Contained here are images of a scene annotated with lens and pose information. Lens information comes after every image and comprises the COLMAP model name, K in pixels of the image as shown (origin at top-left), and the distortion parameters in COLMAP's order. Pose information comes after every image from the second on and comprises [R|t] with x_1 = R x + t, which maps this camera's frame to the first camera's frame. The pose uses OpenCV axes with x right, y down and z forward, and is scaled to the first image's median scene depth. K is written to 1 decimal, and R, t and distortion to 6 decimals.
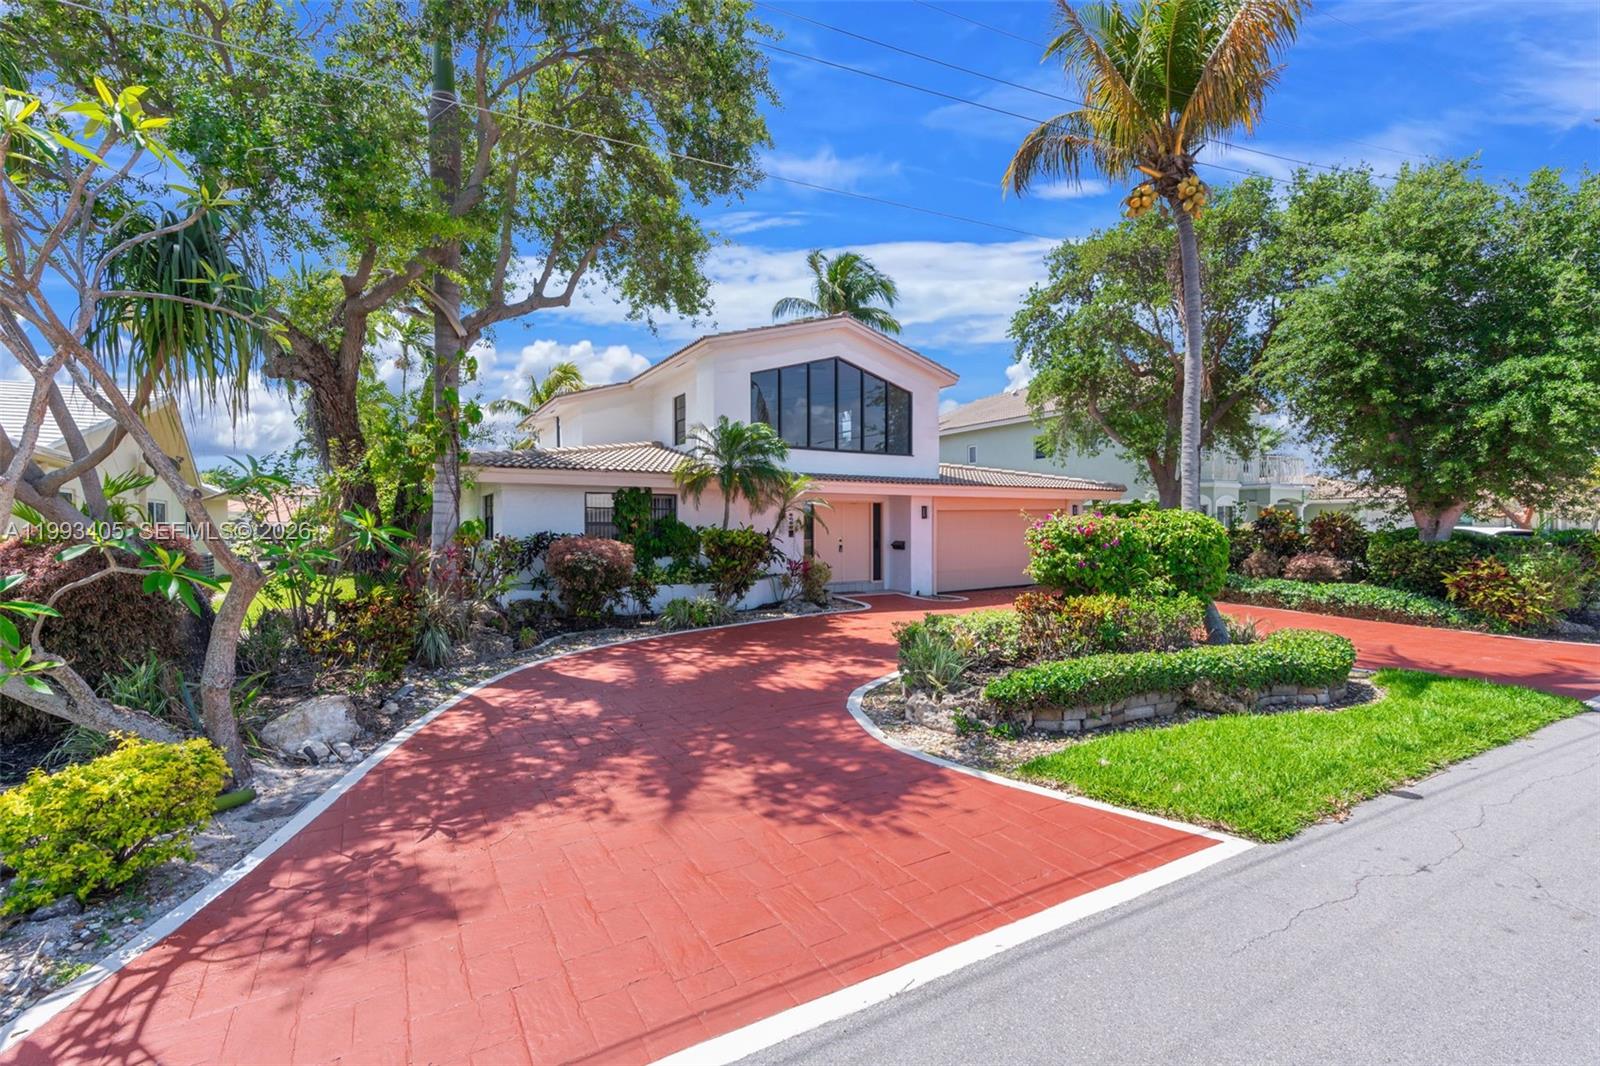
lens RADIAL K [[708.5, 0, 788.4], [0, 708.5, 529.9], [0, 0, 1]] dist [-0.001511, -0.000107]
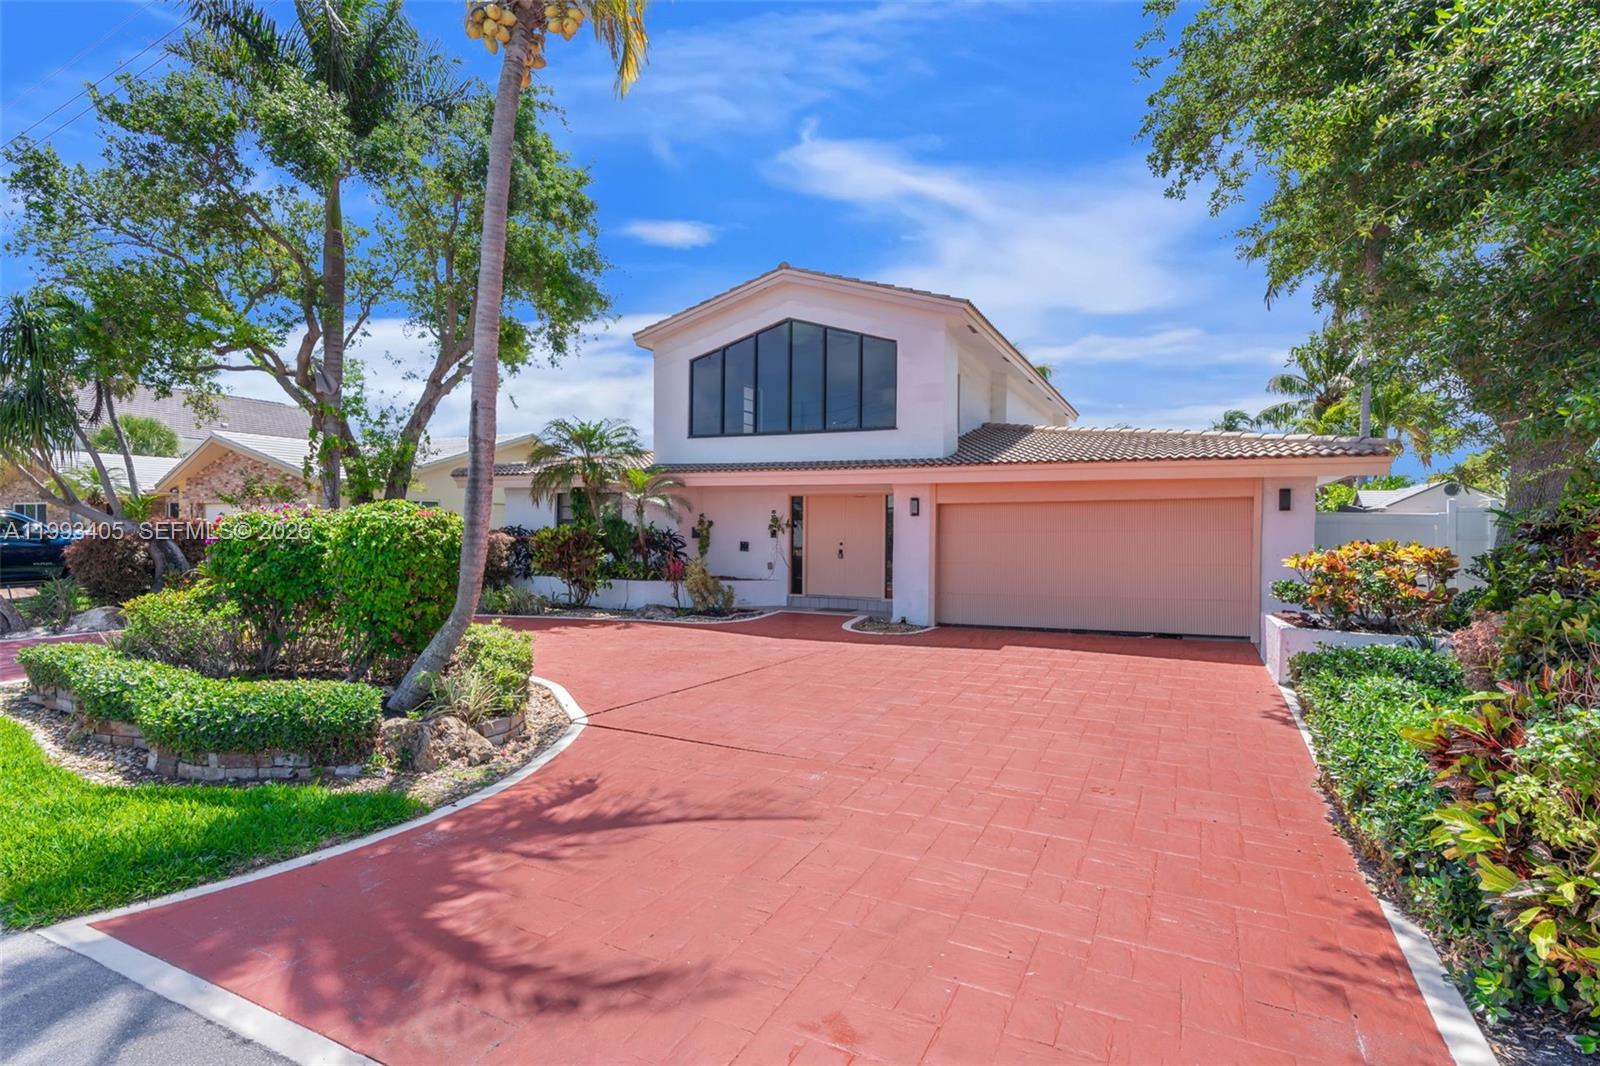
lens RADIAL K [[726.8, 0, 800.0], [0, 726.8, 533.0], [0, 0, 1]] dist [-0.001684, 0.000162]
pose [[0.584541, 0.014016, -0.811243, 0.749240], [-0.014340, 0.999873, 0.006941, -0.002188], [0.811238, 0.007576, 0.584668, 0.515480]]
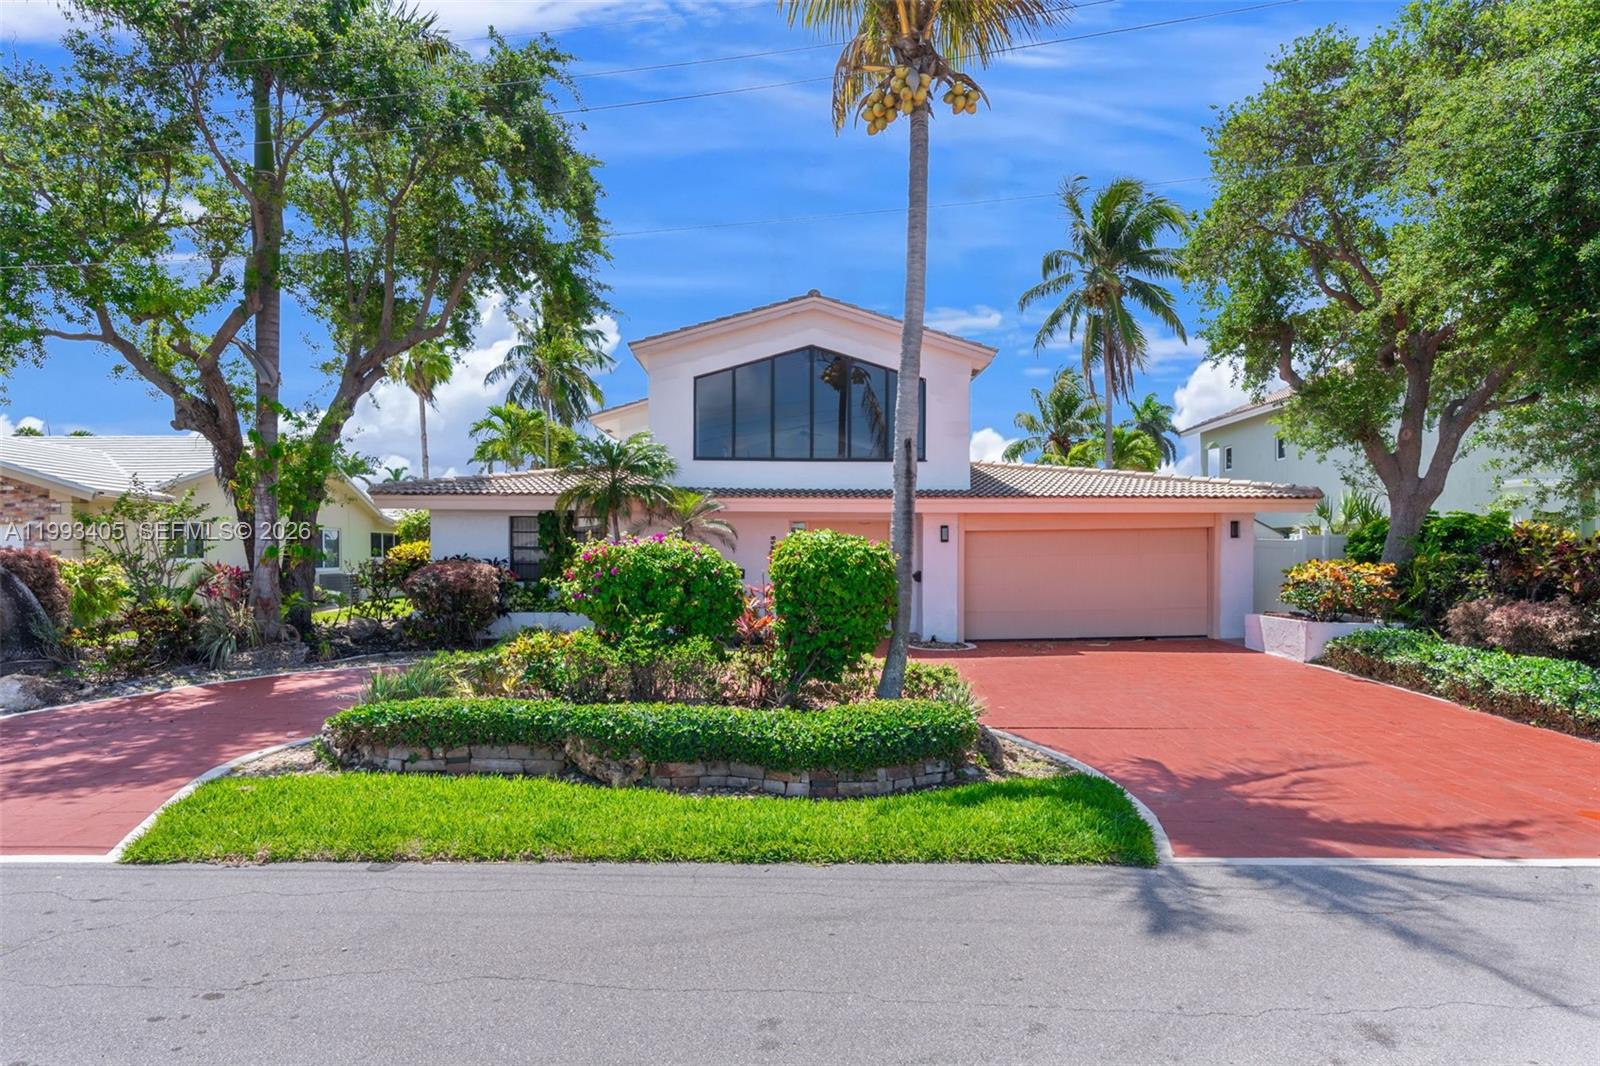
lens RADIAL K [[850.4, 0, 716.4], [0, 850.4, 563.7], [0, 0, 1]] dist [0.000706, 0.000302]
pose [[0.867365, 0.009003, -0.497591, 0.459503], [-0.005515, 0.999949, 0.008479, 0.001447], [0.497642, -0.004610, 0.867371, 0.089794]]
